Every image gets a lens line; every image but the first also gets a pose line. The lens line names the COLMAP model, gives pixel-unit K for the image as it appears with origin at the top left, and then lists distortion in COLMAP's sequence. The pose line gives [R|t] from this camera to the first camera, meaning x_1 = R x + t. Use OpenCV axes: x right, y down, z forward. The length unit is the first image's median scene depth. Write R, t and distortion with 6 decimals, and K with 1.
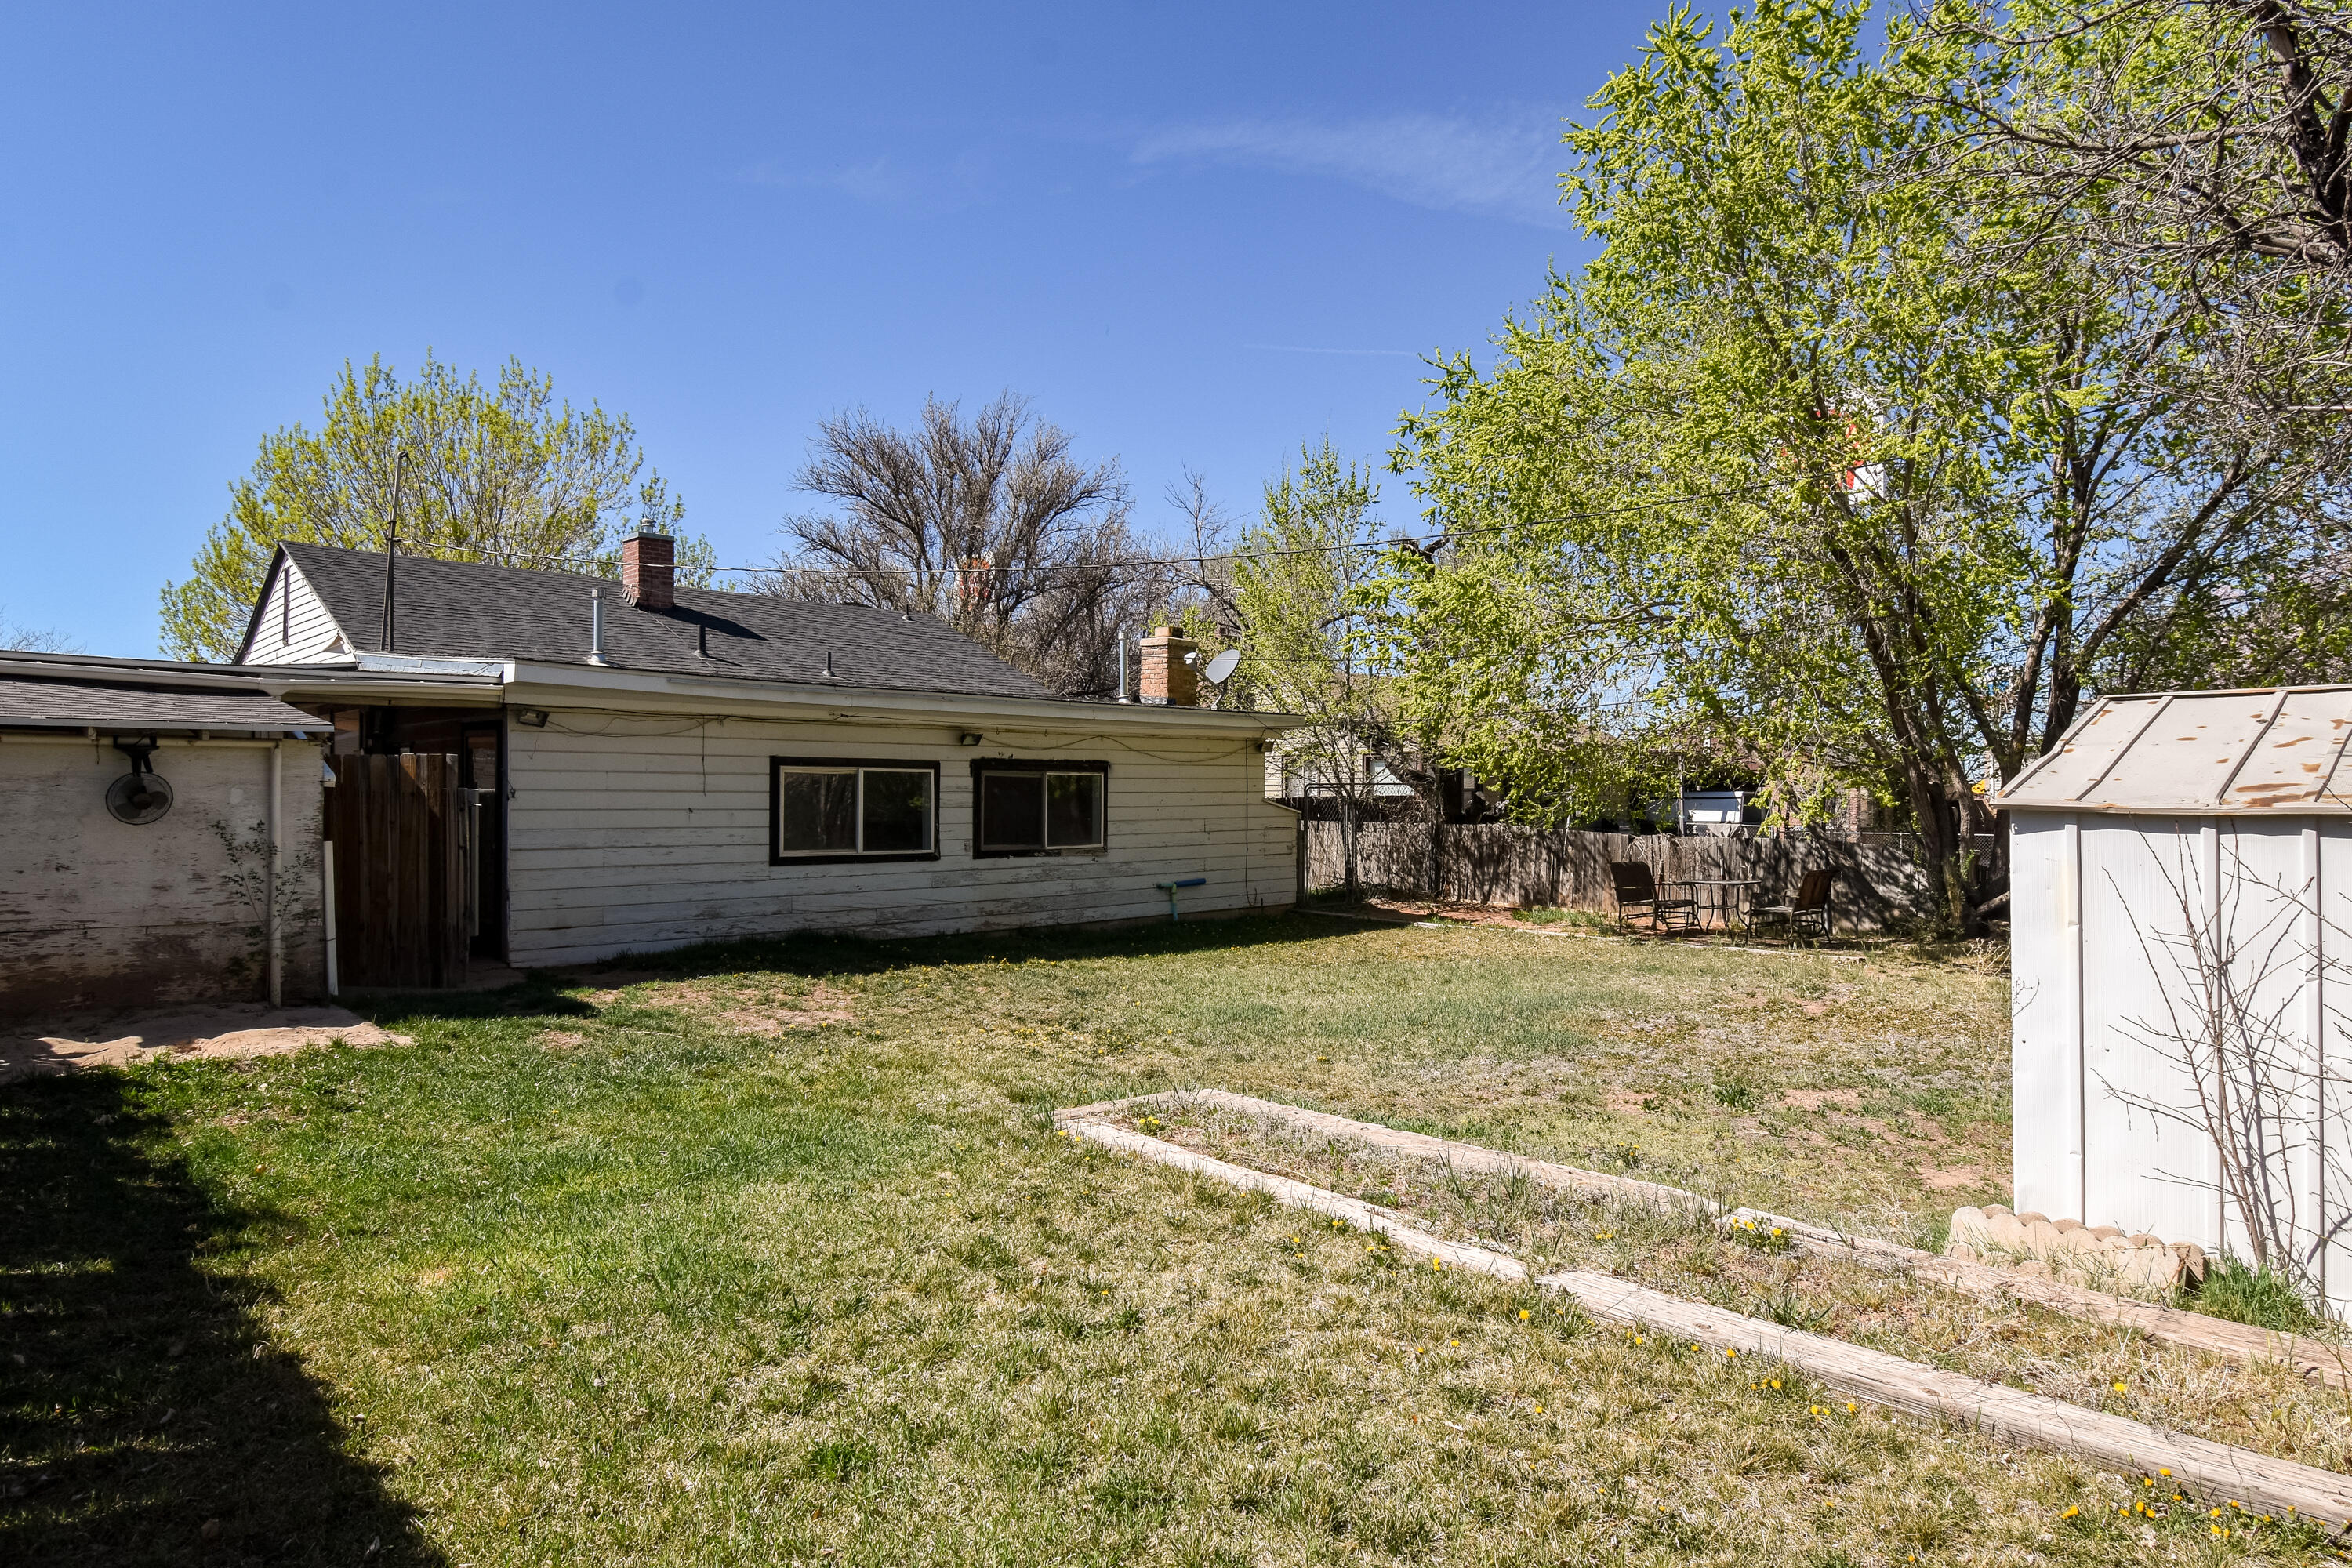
lens RADIAL K [[1326.4, 0, 1176.0], [0, 1326.4, 784.0], [0, 0, 1]] dist [-0.000260, -0.000362]
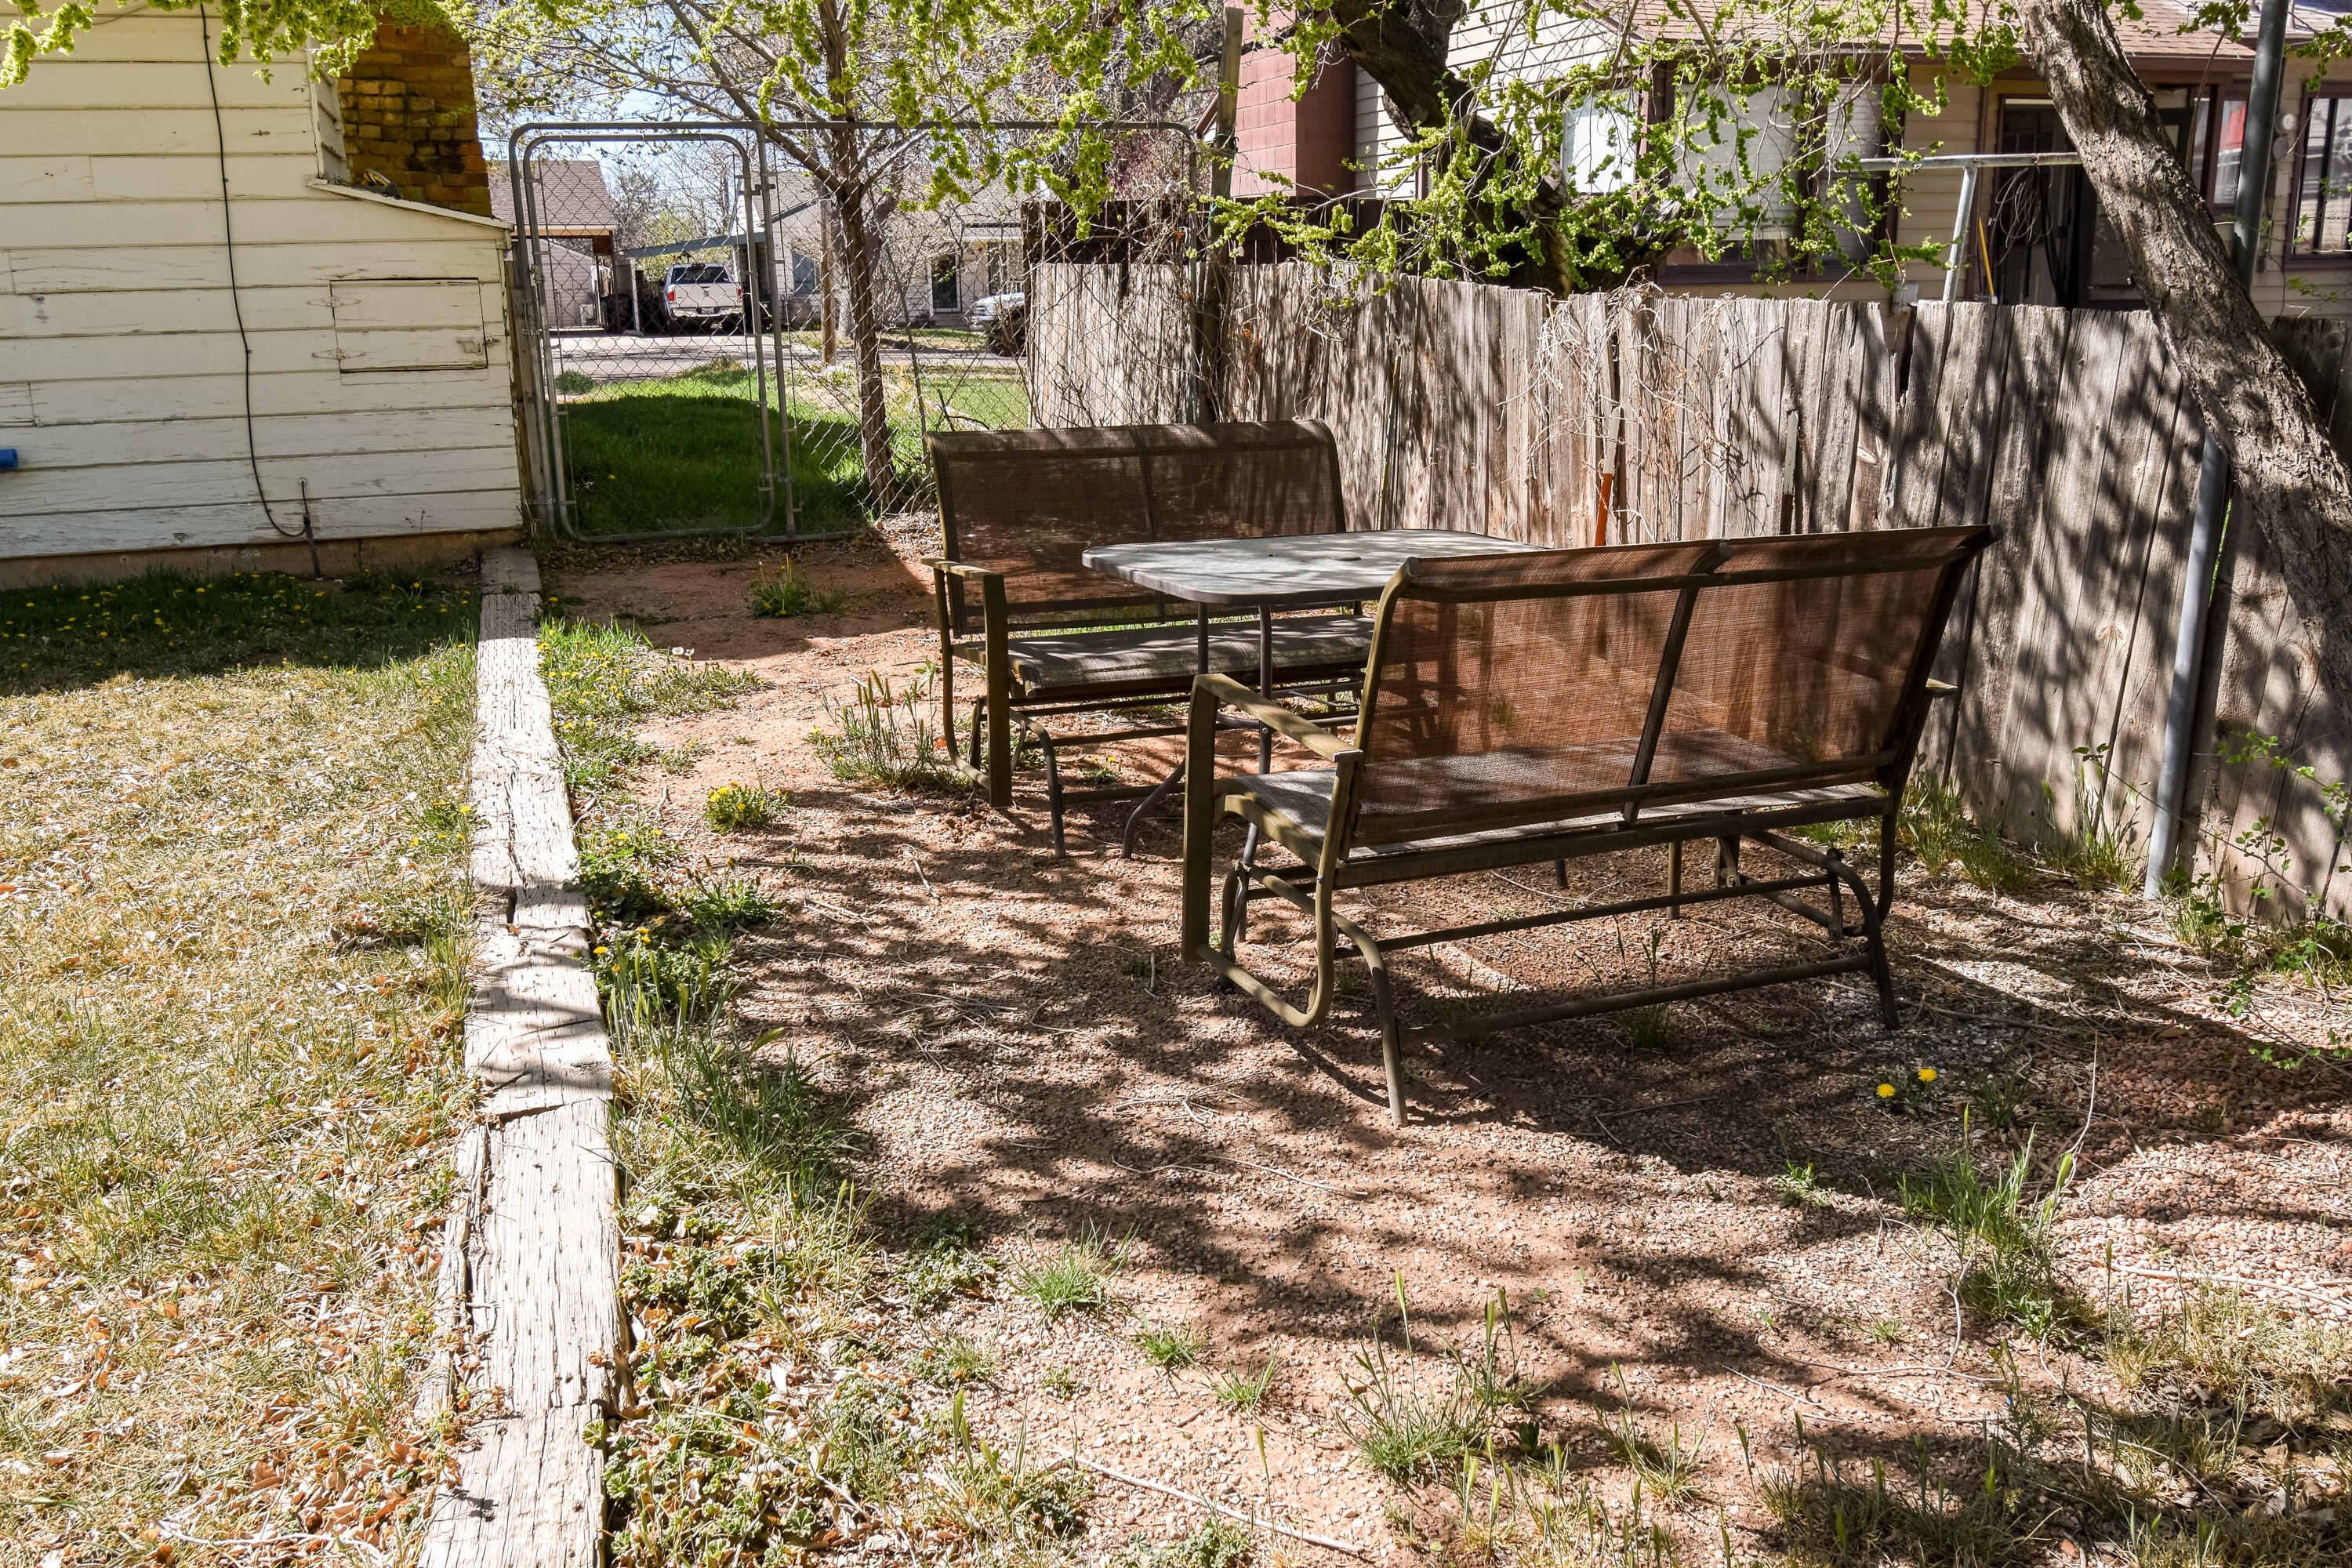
lens RADIAL K [[1994.2, 0, 1165.8], [0, 1994.2, 815.8], [0, 0, 1]] dist [-0.002391, -0.005520]
pose [[0.908956, 0.100196, -0.404672, 0.578400], [0.018051, 0.960320, 0.278317, 0.036253], [0.416501, -0.260282, 0.871080, 0.862622]]
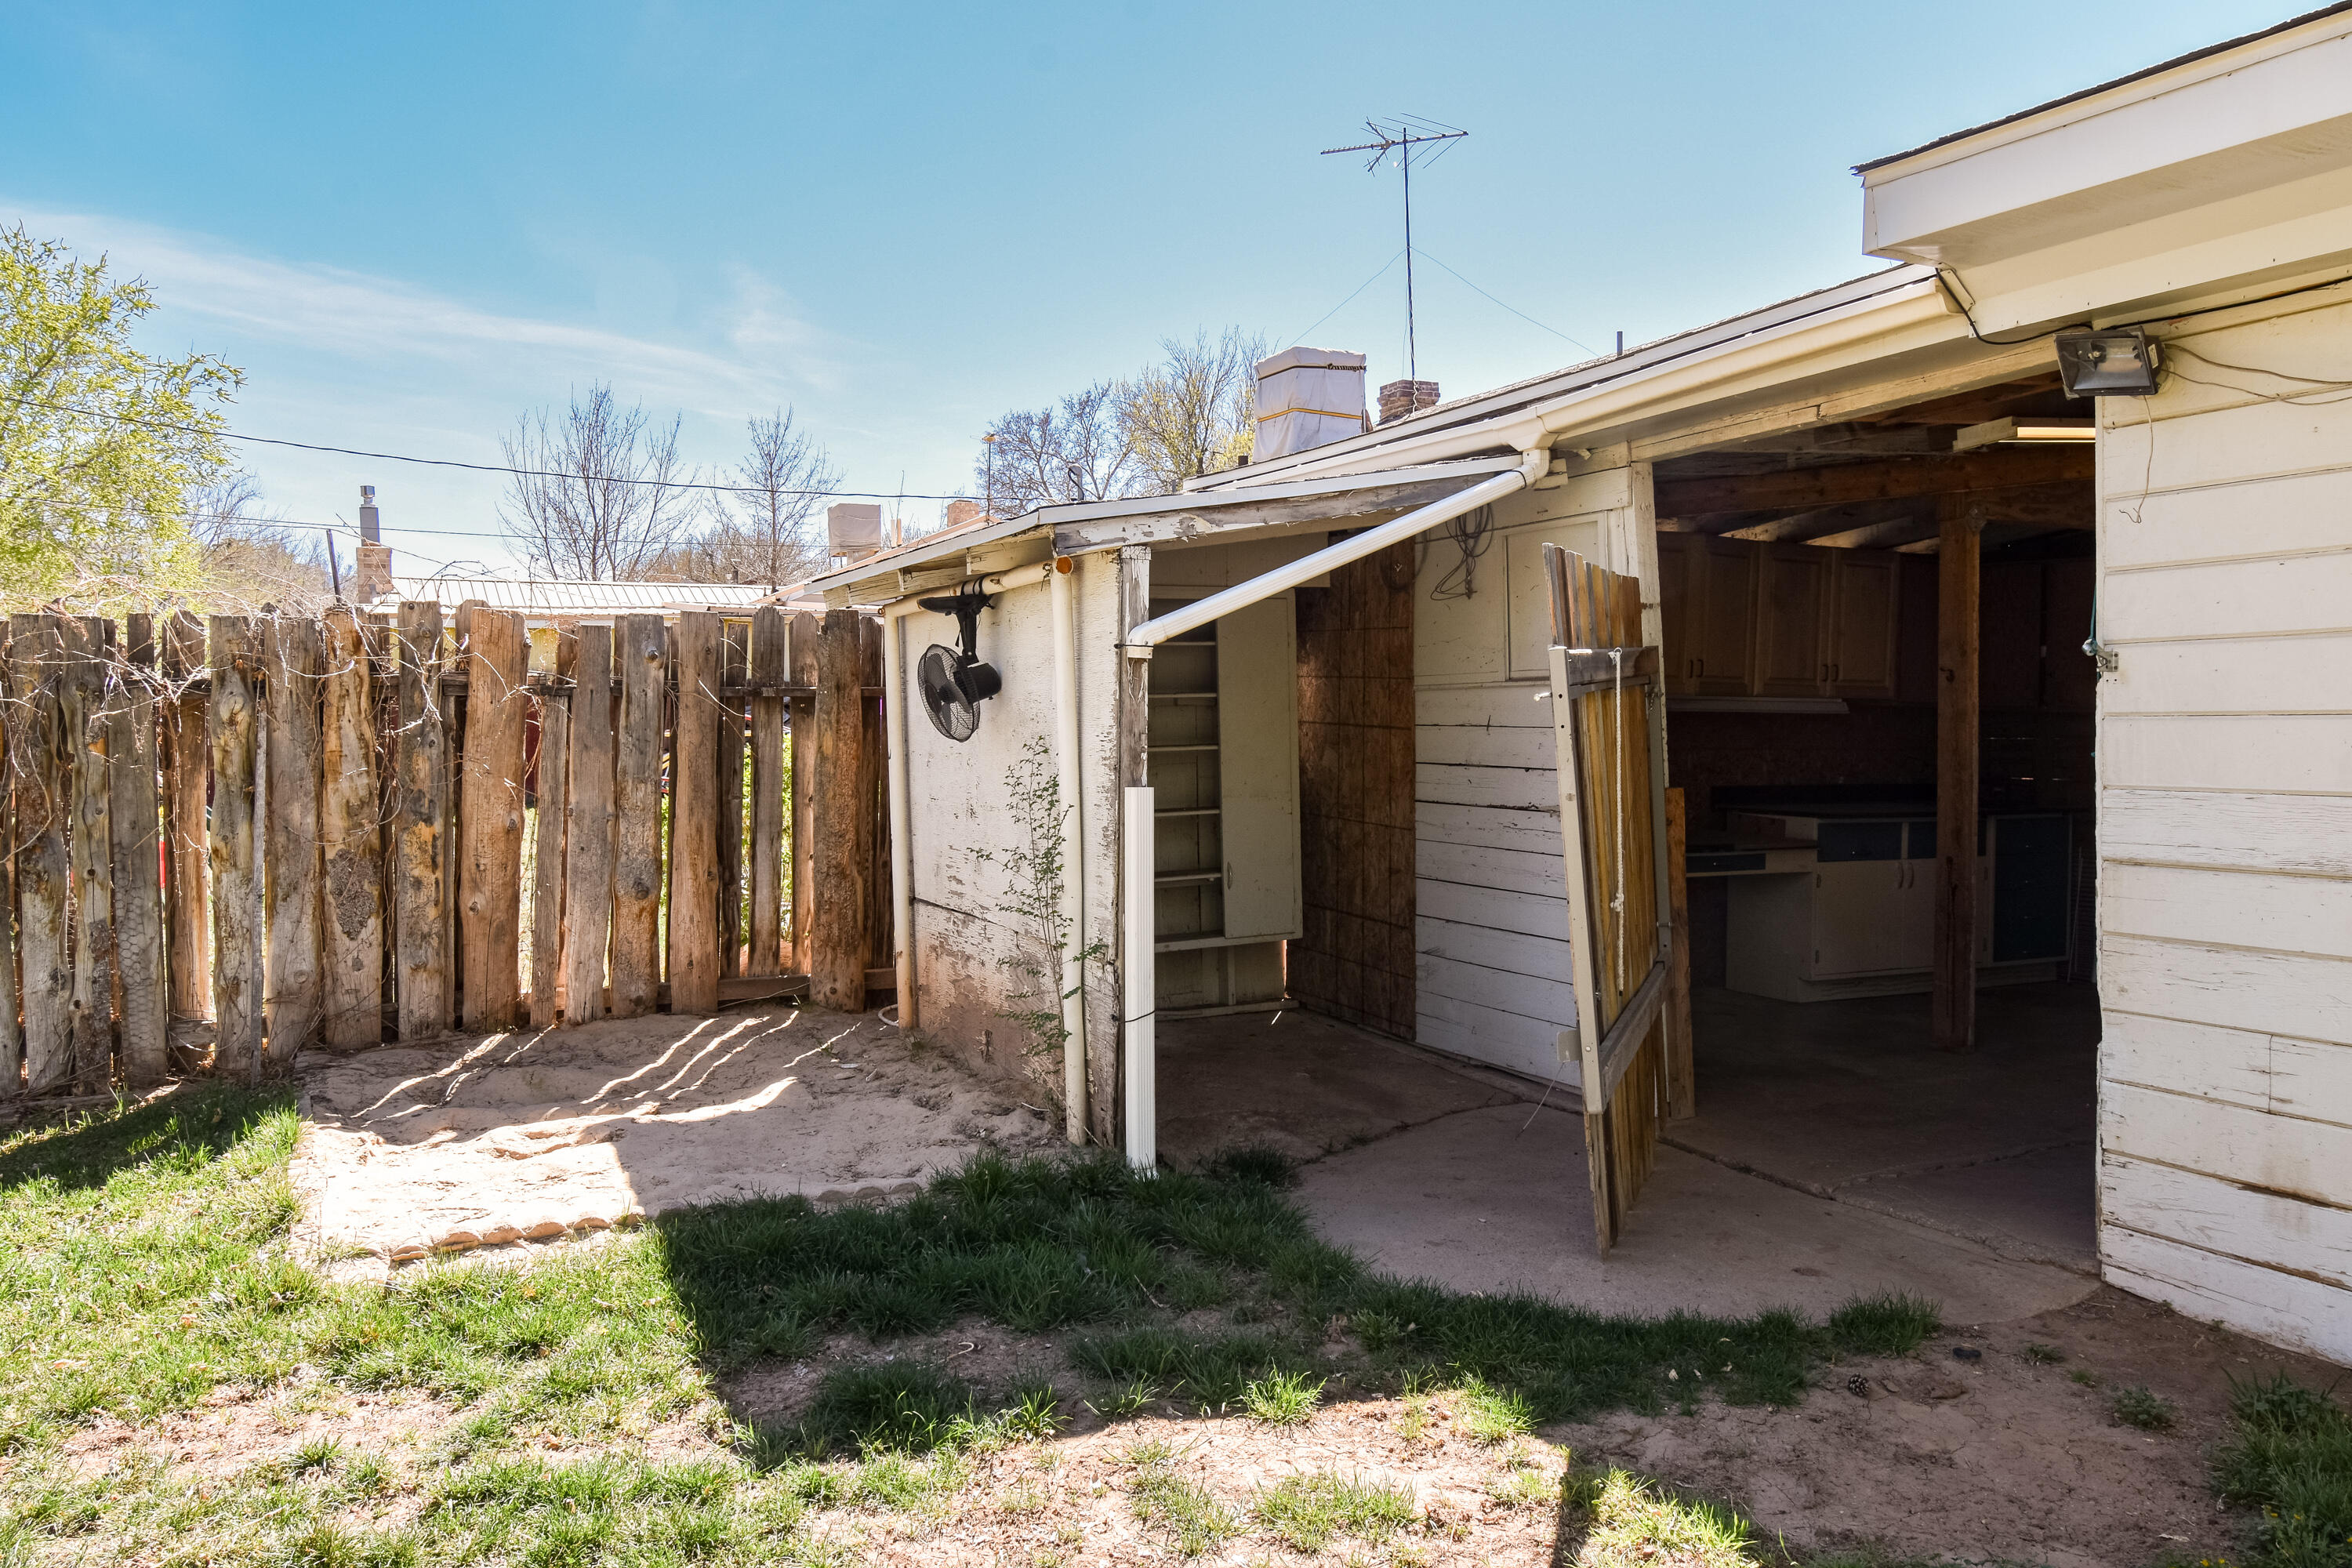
lens RADIAL K [[1666.2, 0, 1176.0], [0, 1666.2, 784.0], [0, 0, 1]] dist [-0.004923, -0.001392]
pose [[-0.317049, 0.031171, -0.947897, -0.092989], [0.015649, 0.999496, 0.027633, 0.017889], [0.948280, -0.006073, -0.317377, 0.768303]]
